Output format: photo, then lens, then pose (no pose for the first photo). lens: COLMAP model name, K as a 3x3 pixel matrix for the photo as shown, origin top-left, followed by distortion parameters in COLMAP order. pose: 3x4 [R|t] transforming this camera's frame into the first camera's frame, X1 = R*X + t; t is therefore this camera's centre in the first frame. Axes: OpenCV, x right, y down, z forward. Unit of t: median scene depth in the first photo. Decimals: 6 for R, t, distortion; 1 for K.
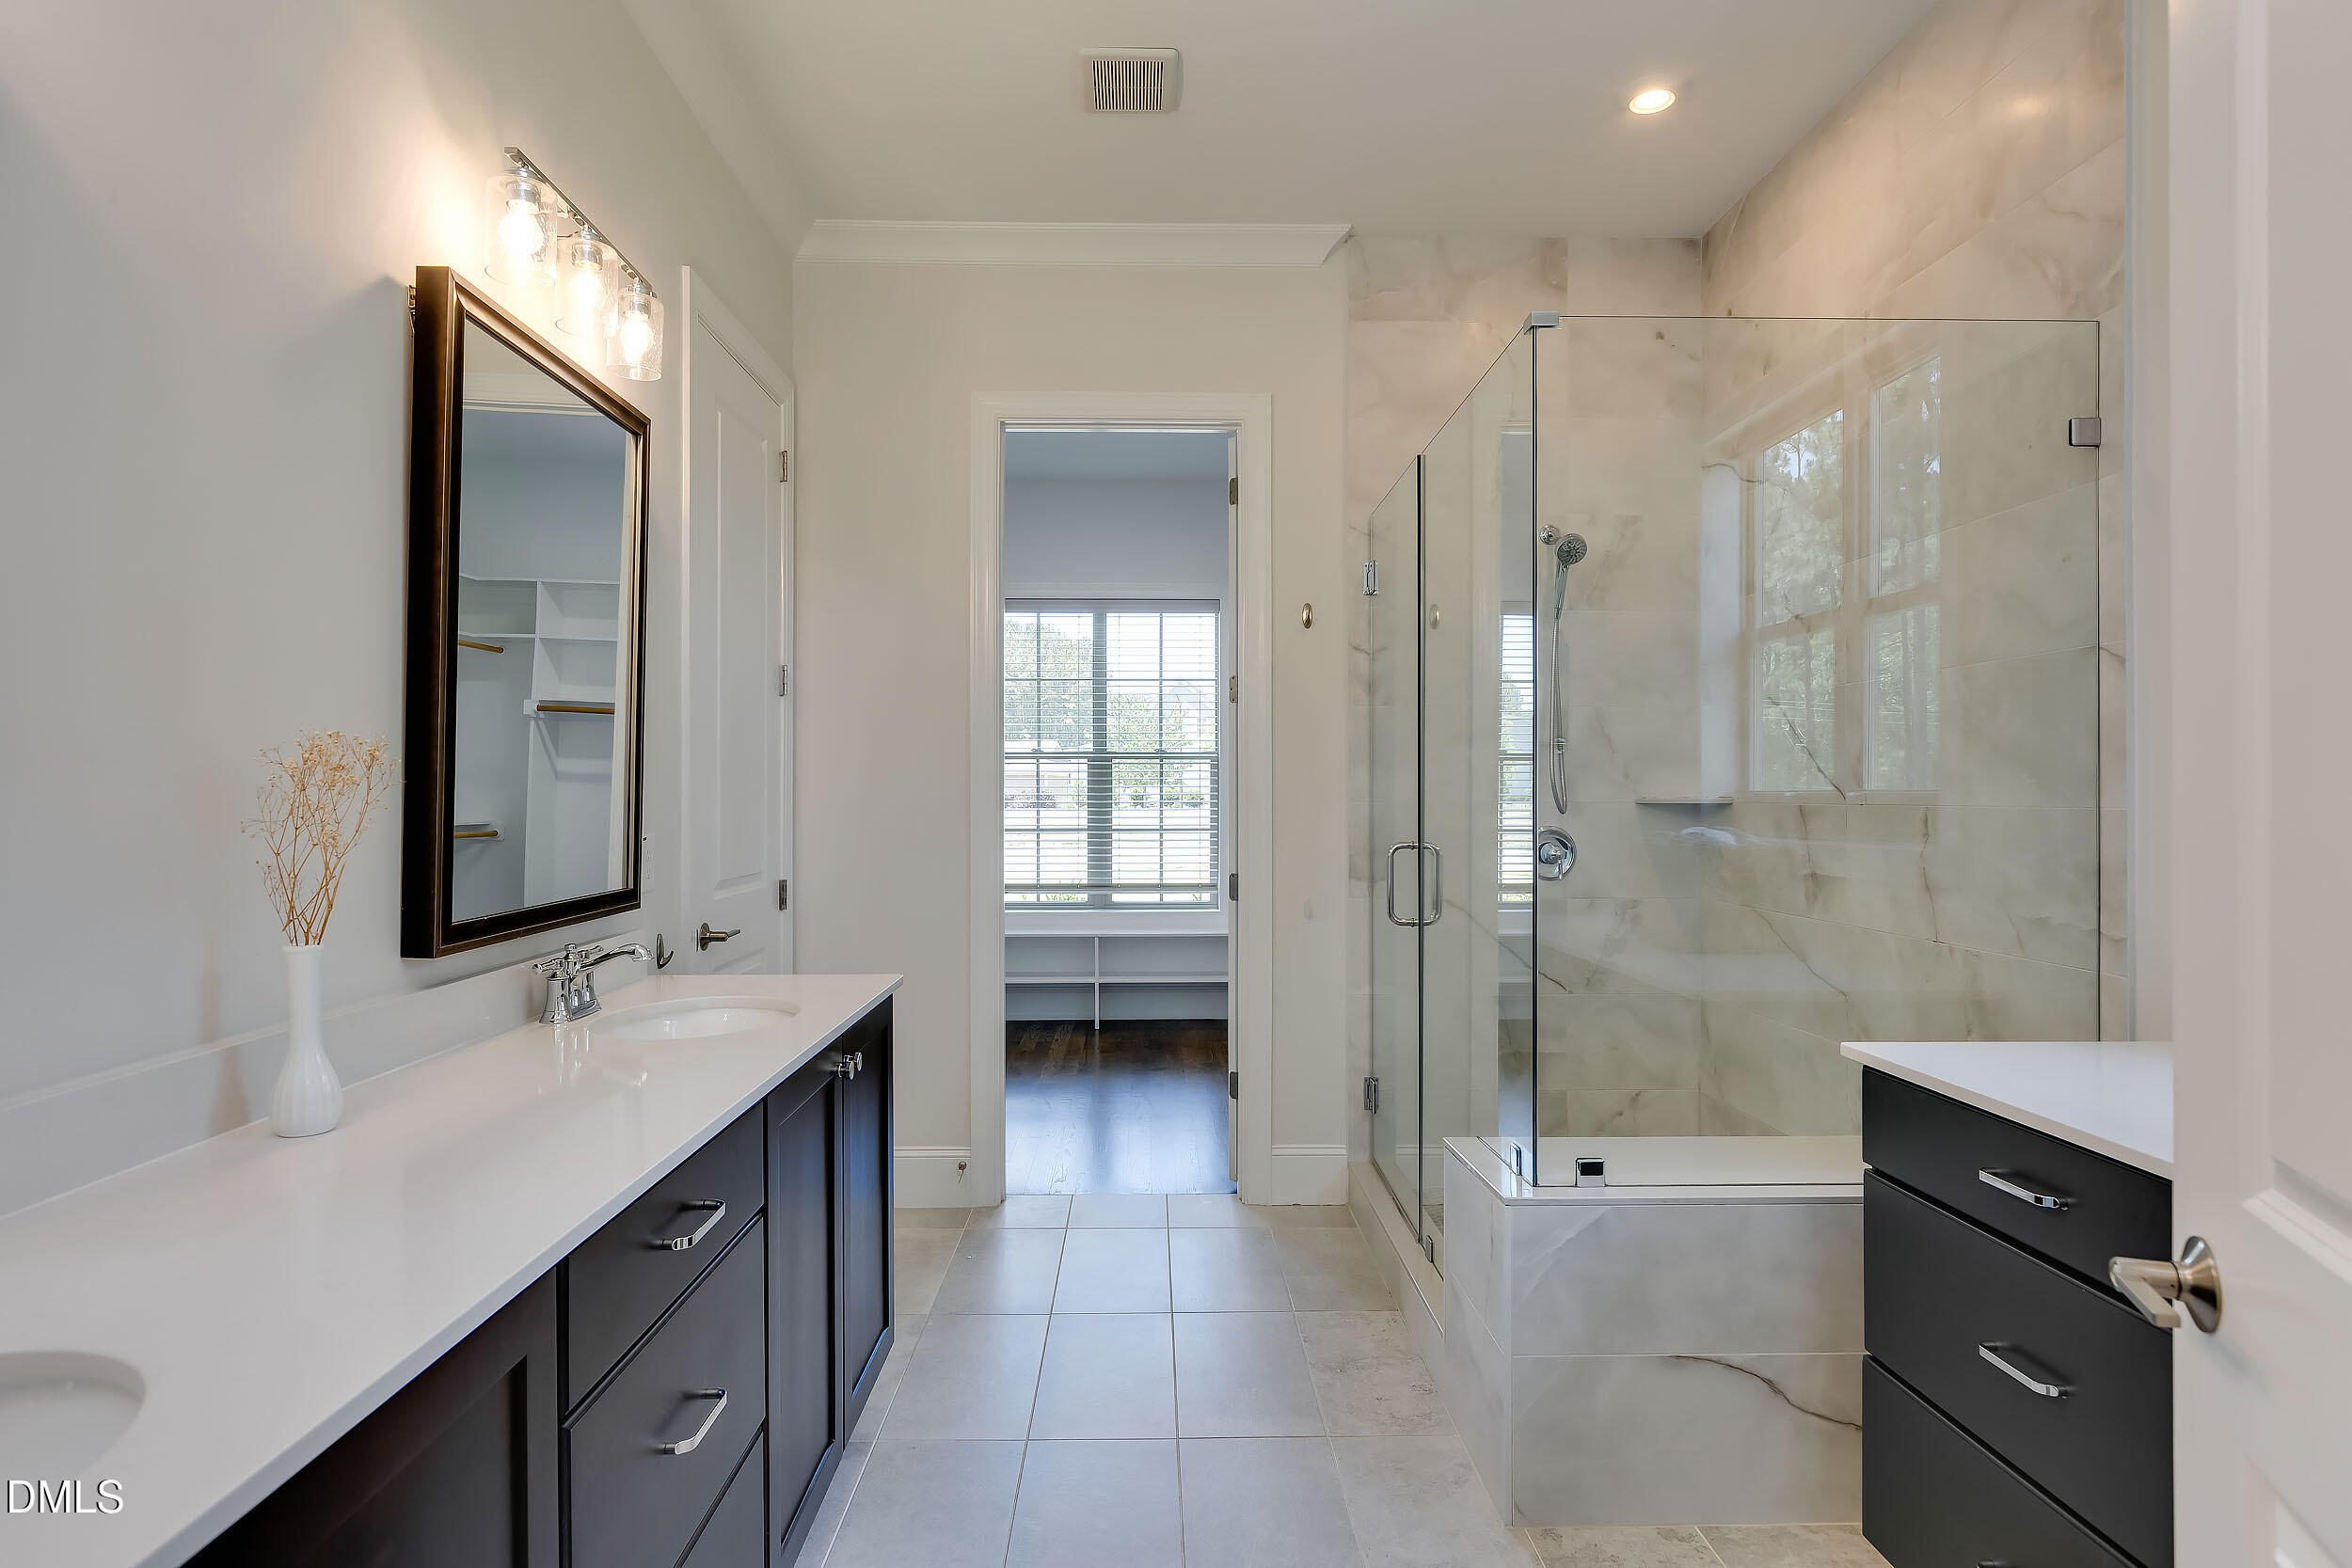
lens RADIAL K [[1271.8, 0, 1179.8], [0, 1271.8, 782.2], [0, 0, 1]] dist [0.005180, 0.001611]
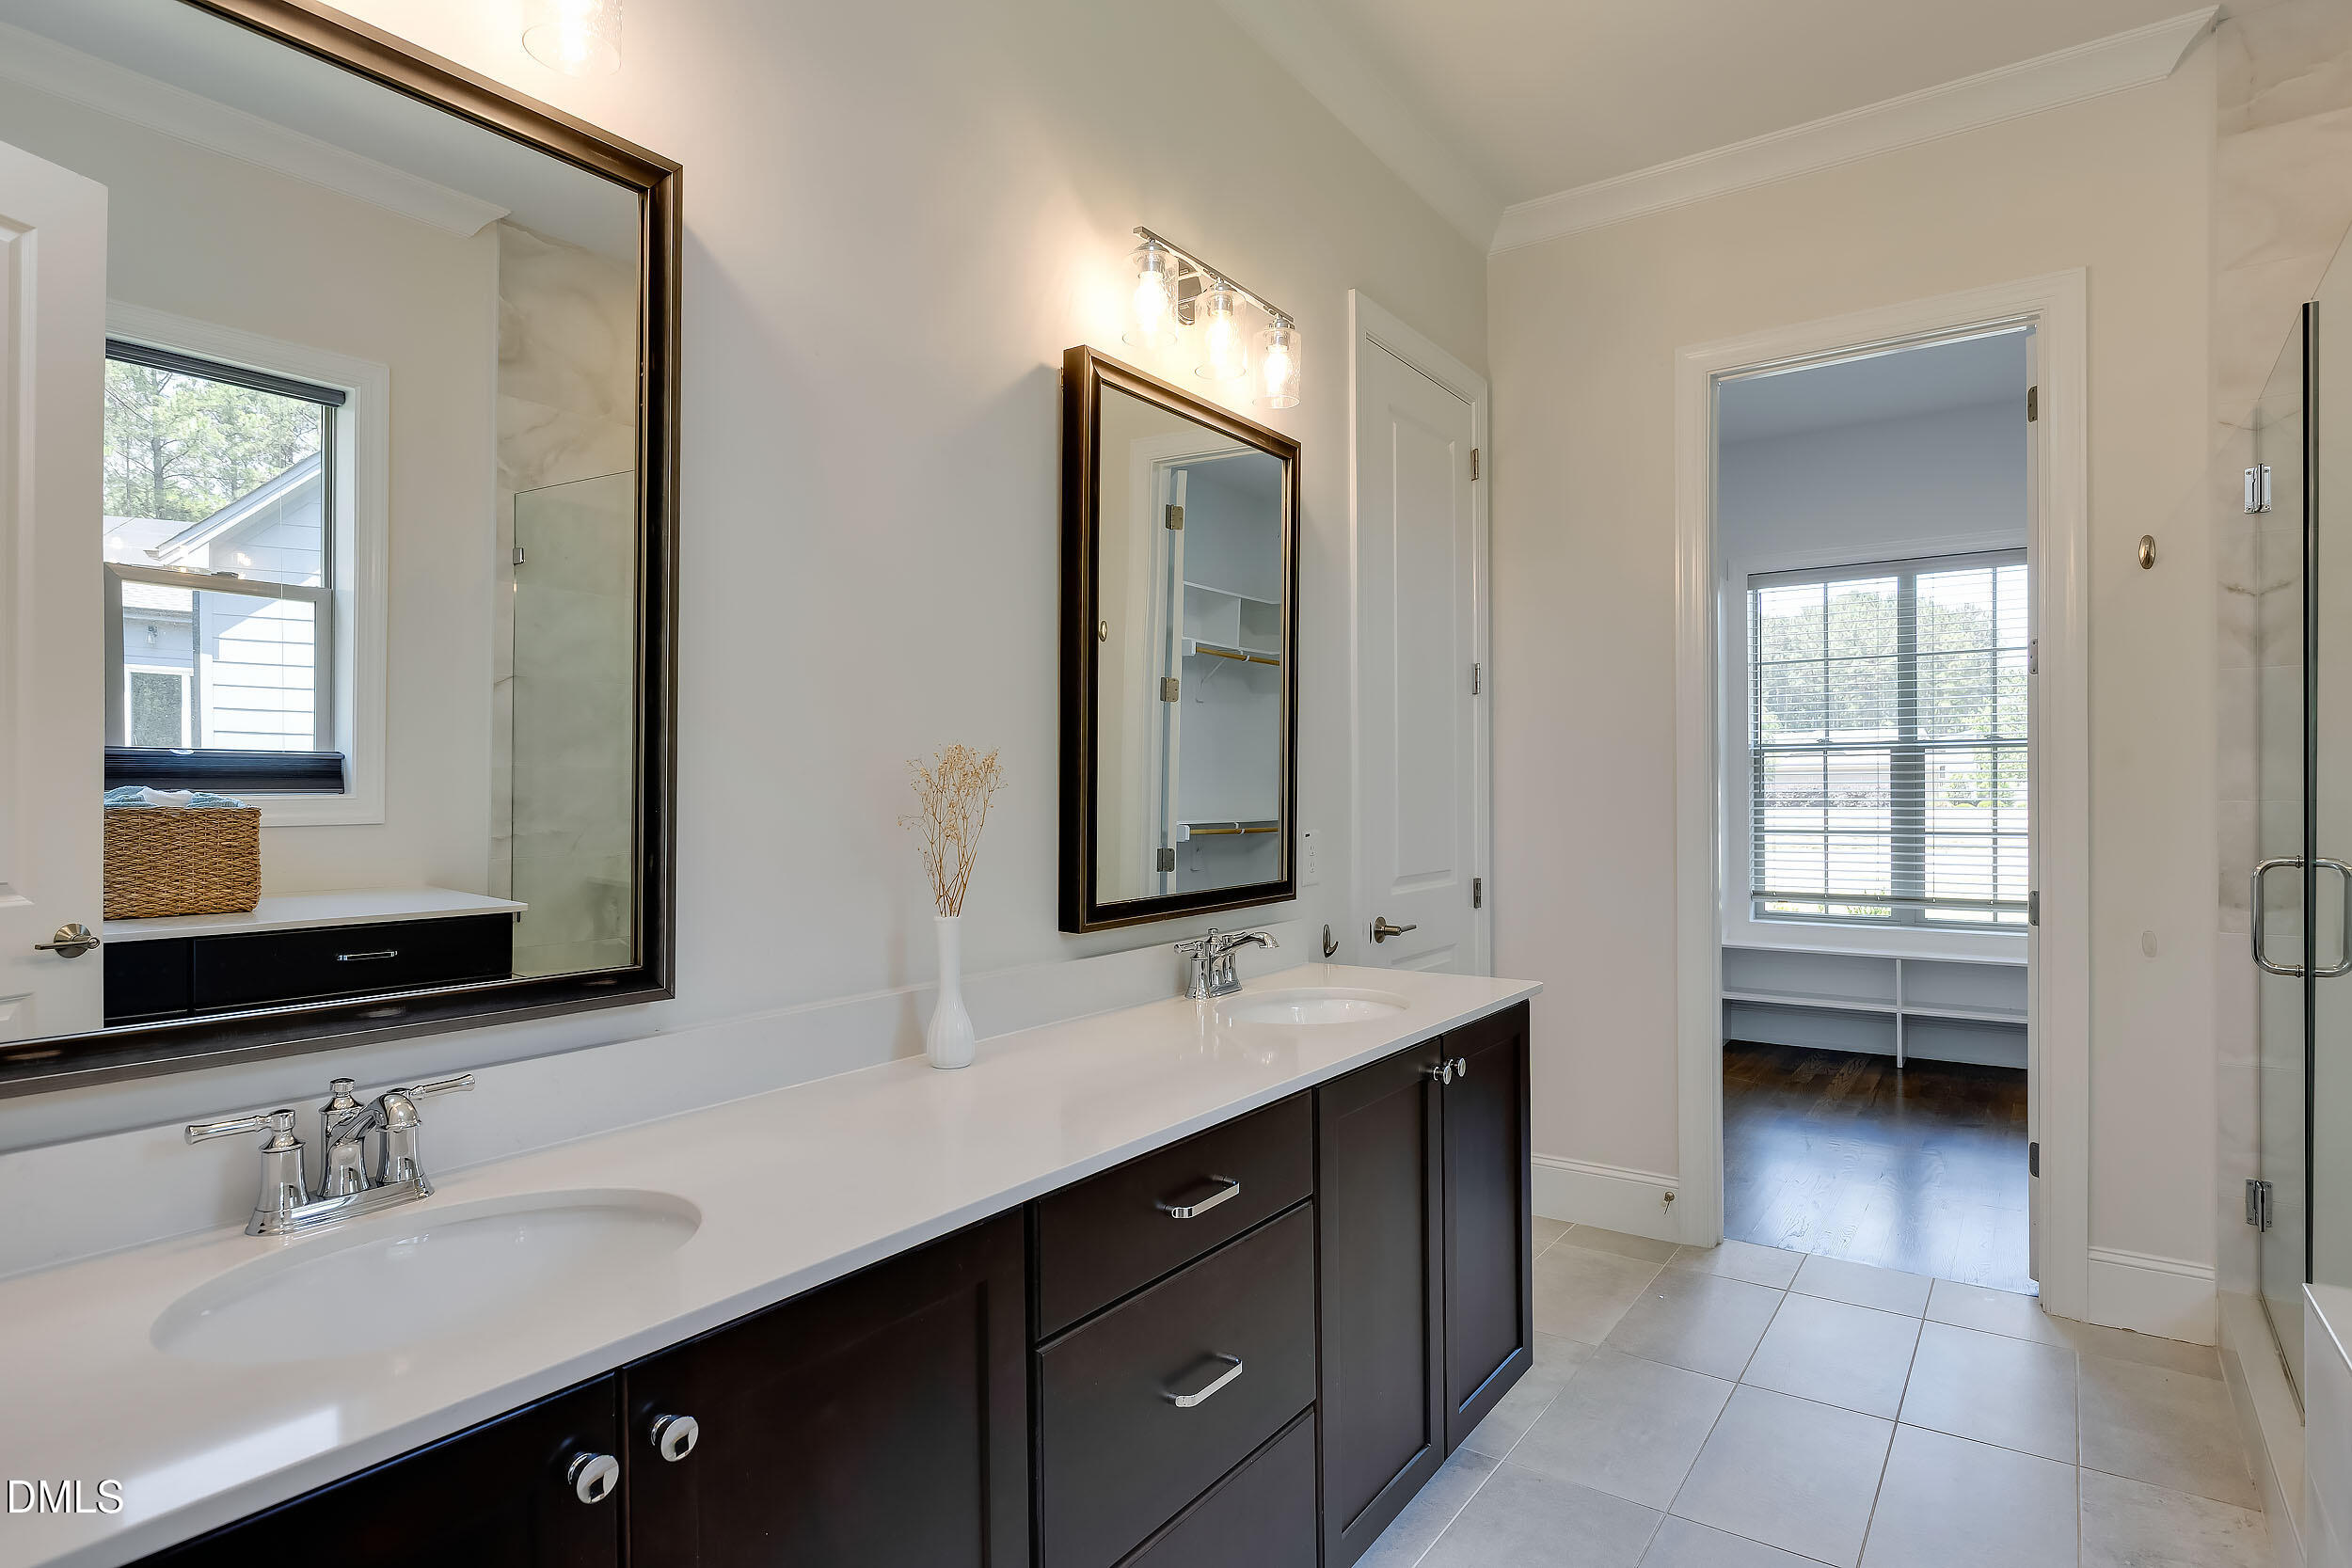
lens RADIAL K [[1271.8, 0, 1172.6], [0, 1271.8, 794.6], [0, 0, 1]] dist [0.005180, 0.001611]
pose [[0.800897, -0.003366, -0.598792, 0.108902], [0.010366, 0.999912, 0.008243, 0.000245], [0.598712, -0.012809, 0.800862, 0.061191]]
